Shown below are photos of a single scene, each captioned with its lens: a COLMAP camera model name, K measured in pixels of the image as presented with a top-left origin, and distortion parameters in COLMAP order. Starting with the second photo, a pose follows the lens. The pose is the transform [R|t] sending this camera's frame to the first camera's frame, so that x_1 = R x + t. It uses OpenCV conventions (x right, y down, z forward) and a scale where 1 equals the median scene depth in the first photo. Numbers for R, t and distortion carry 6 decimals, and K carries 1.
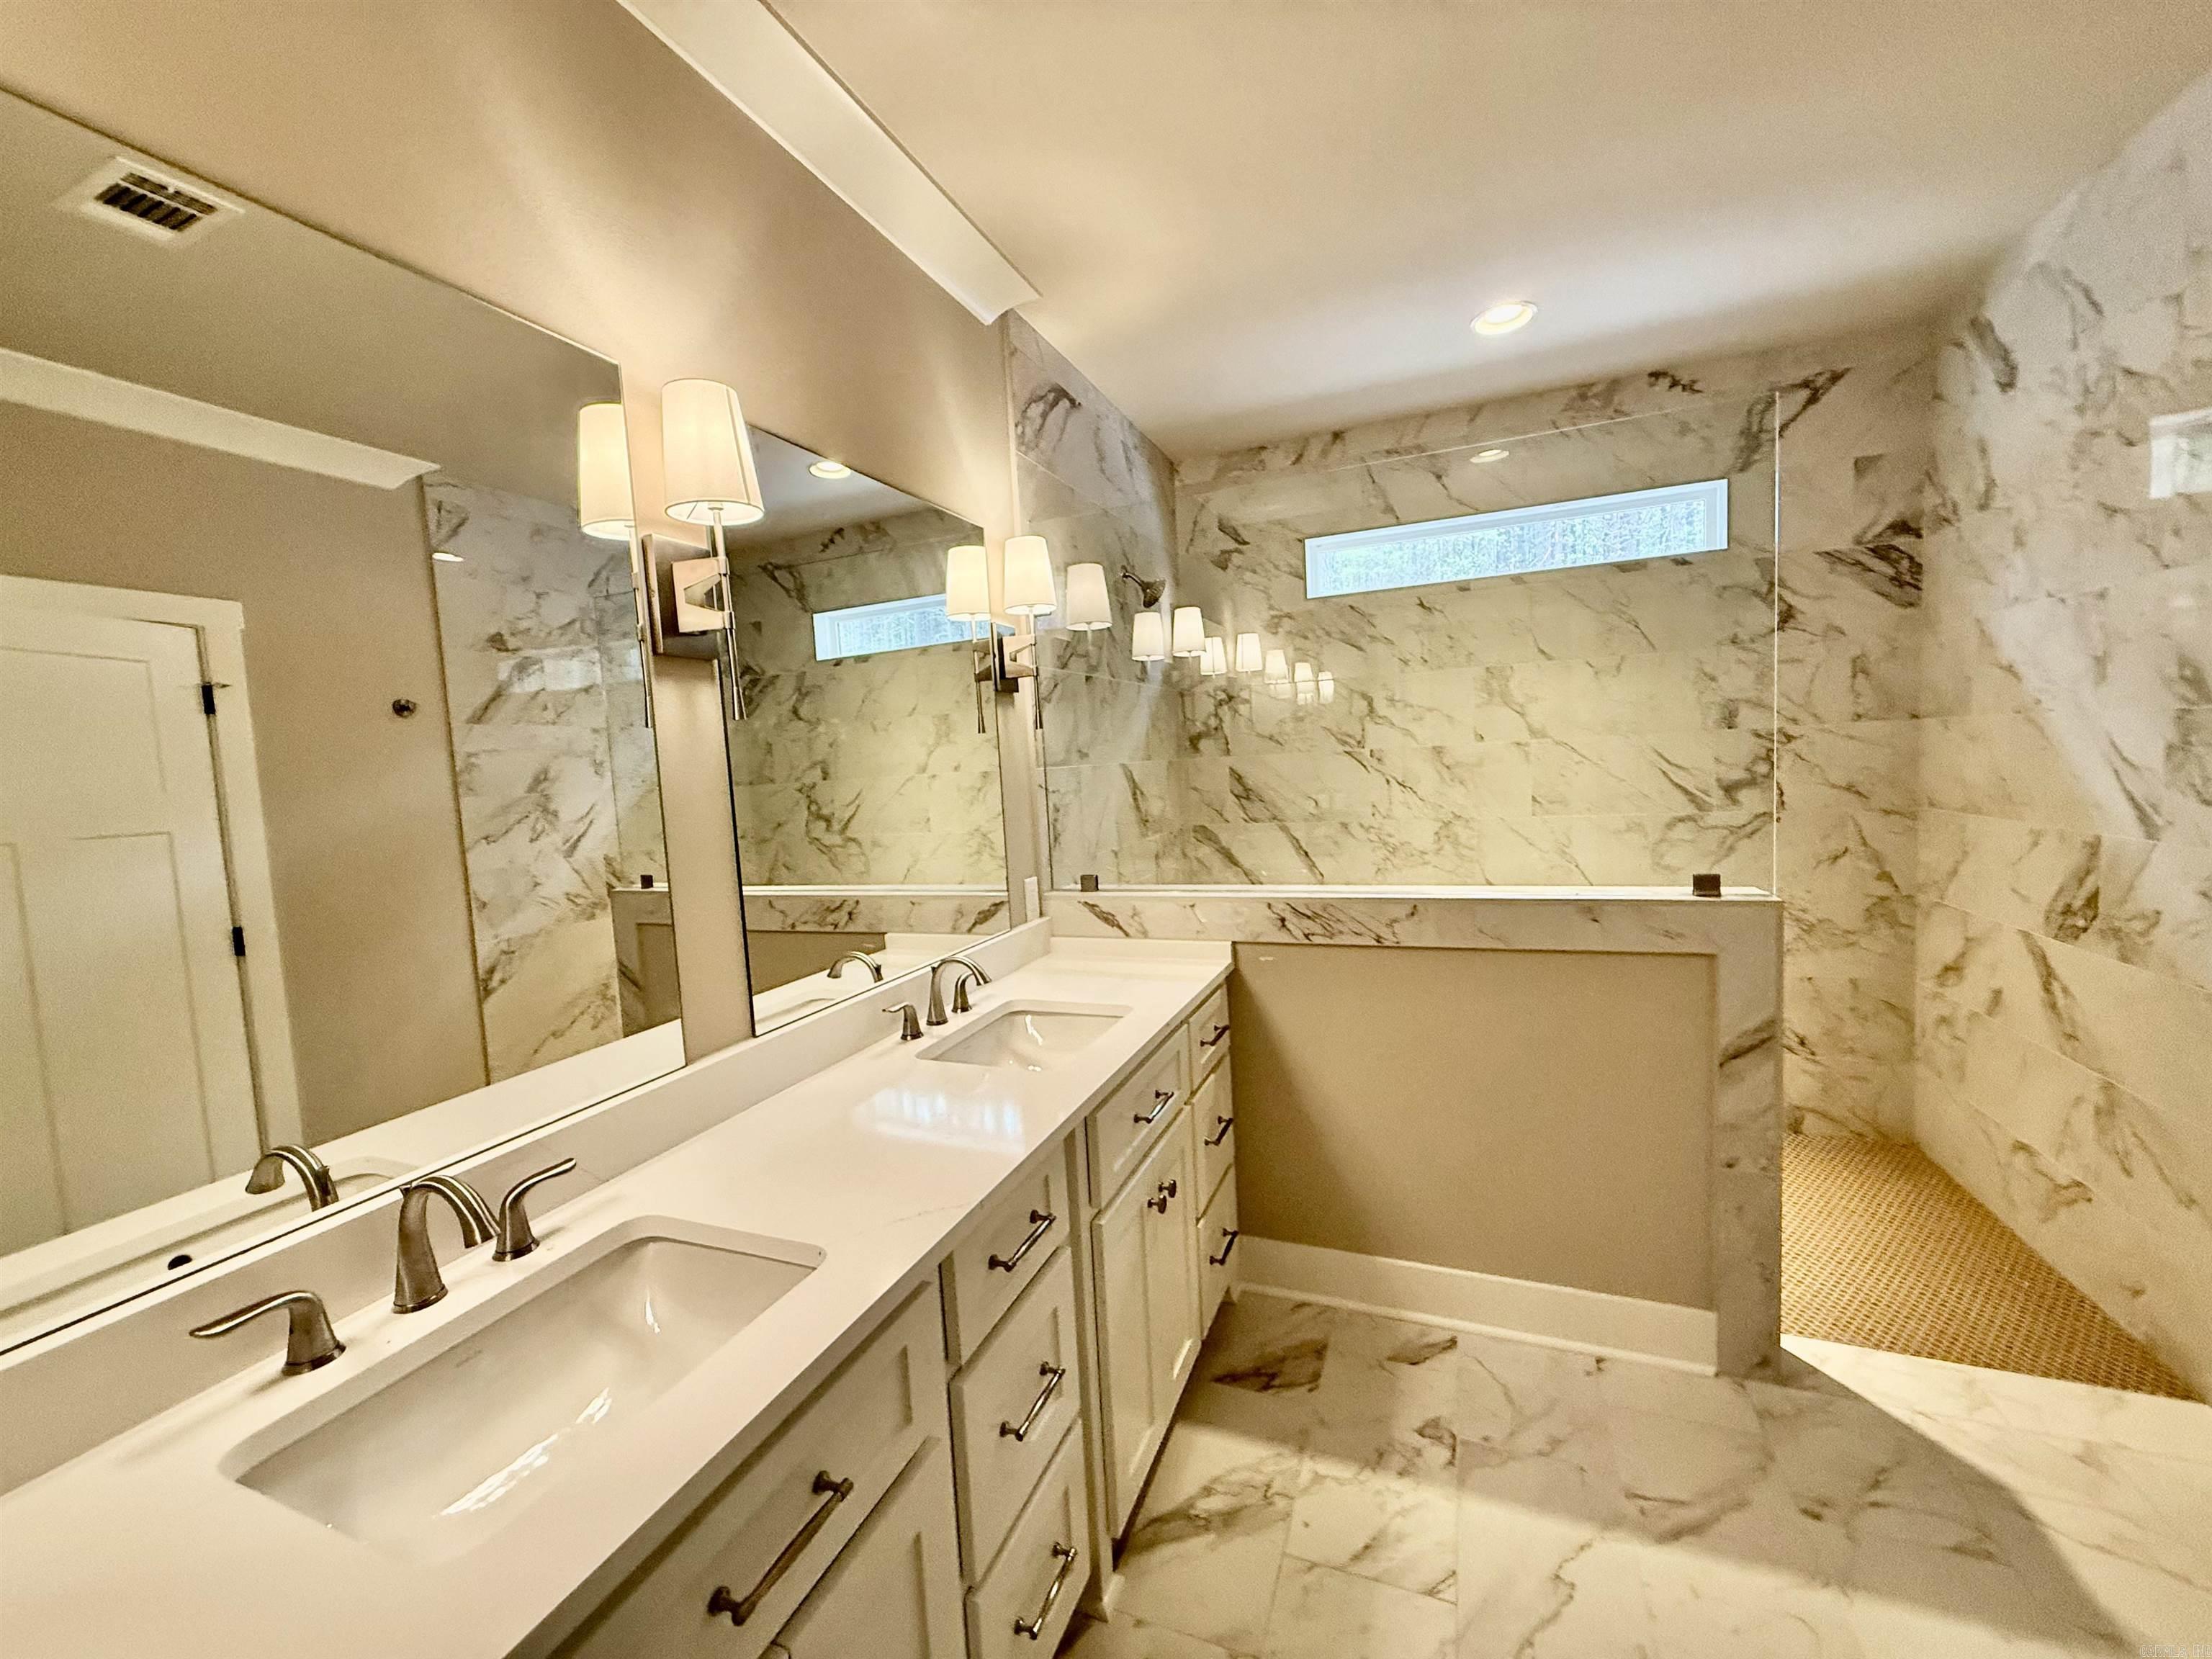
lens RADIAL K [[878.2, 0, 1106.0], [0, 878.2, 829.5], [0, 0, 1]] dist [0.000241, -0.000018]
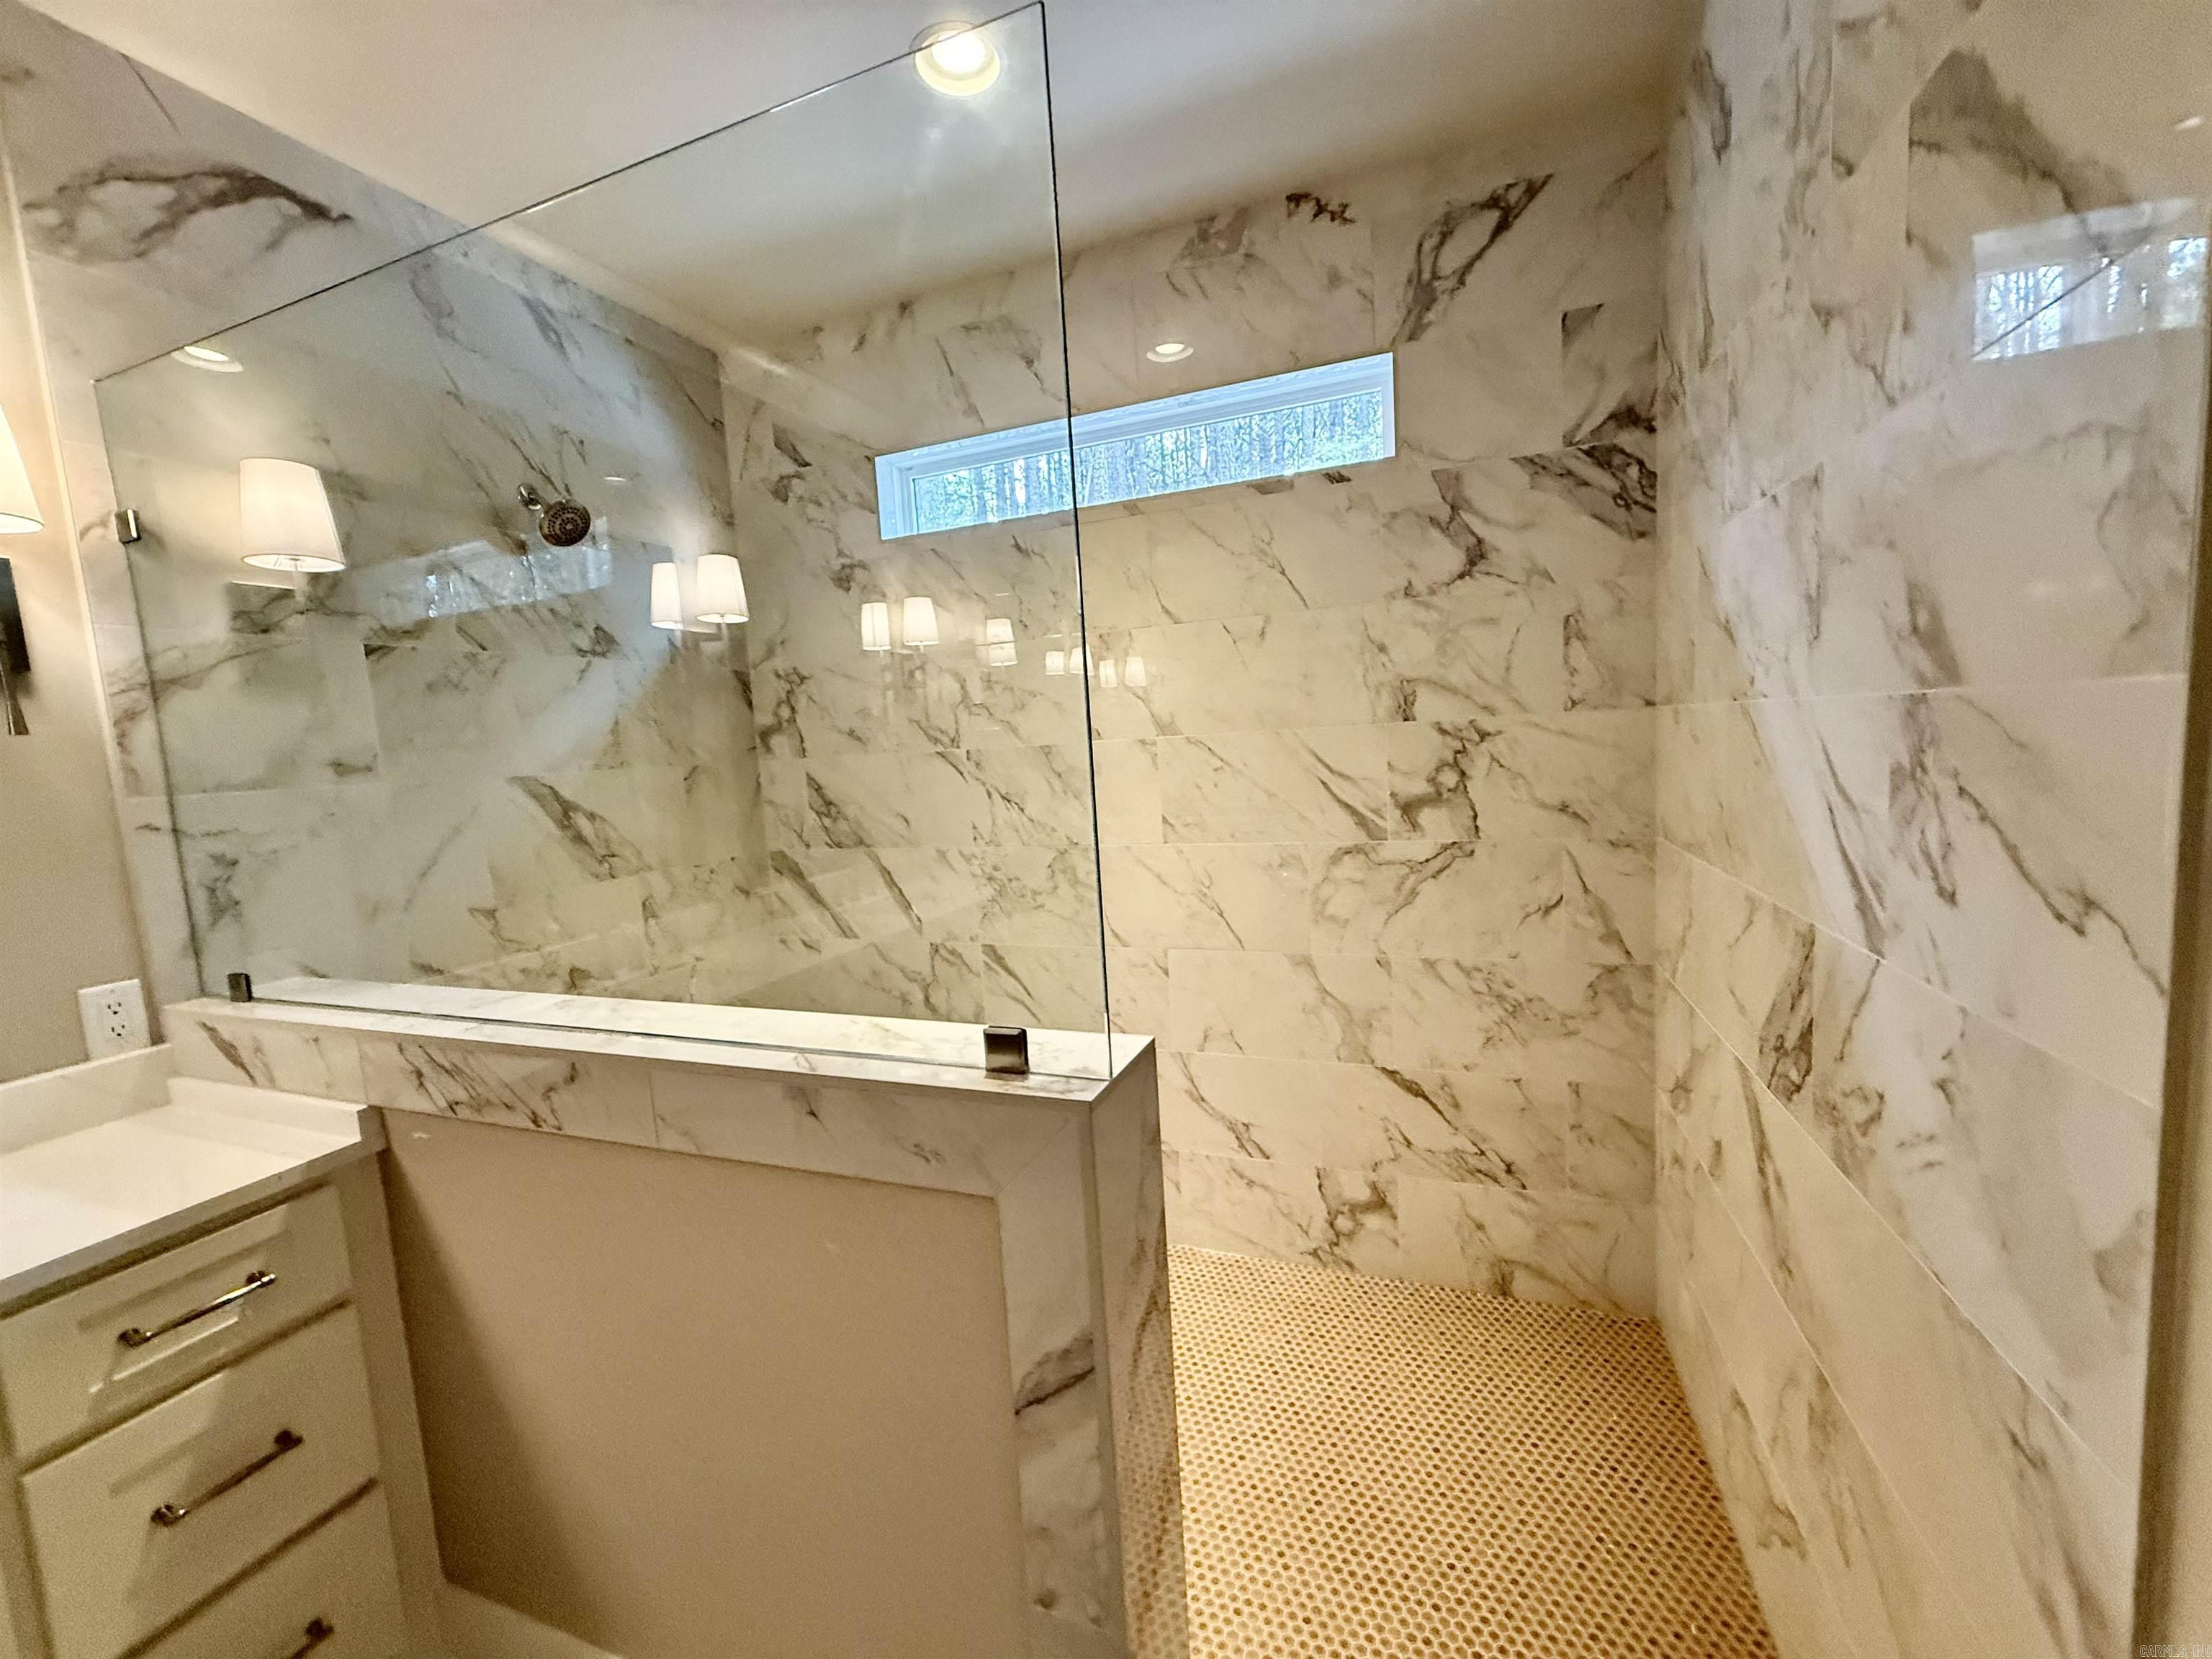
lens RADIAL K [[878.2, 0, 1106.0], [0, 878.2, 829.5], [0, 0, 1]] dist [0.000241, -0.000018]
pose [[0.999787, -0.007344, 0.019296, 0.471607], [0.006937, 0.999754, 0.021085, -0.046941], [-0.019446, -0.020947, 0.999591, 0.321077]]
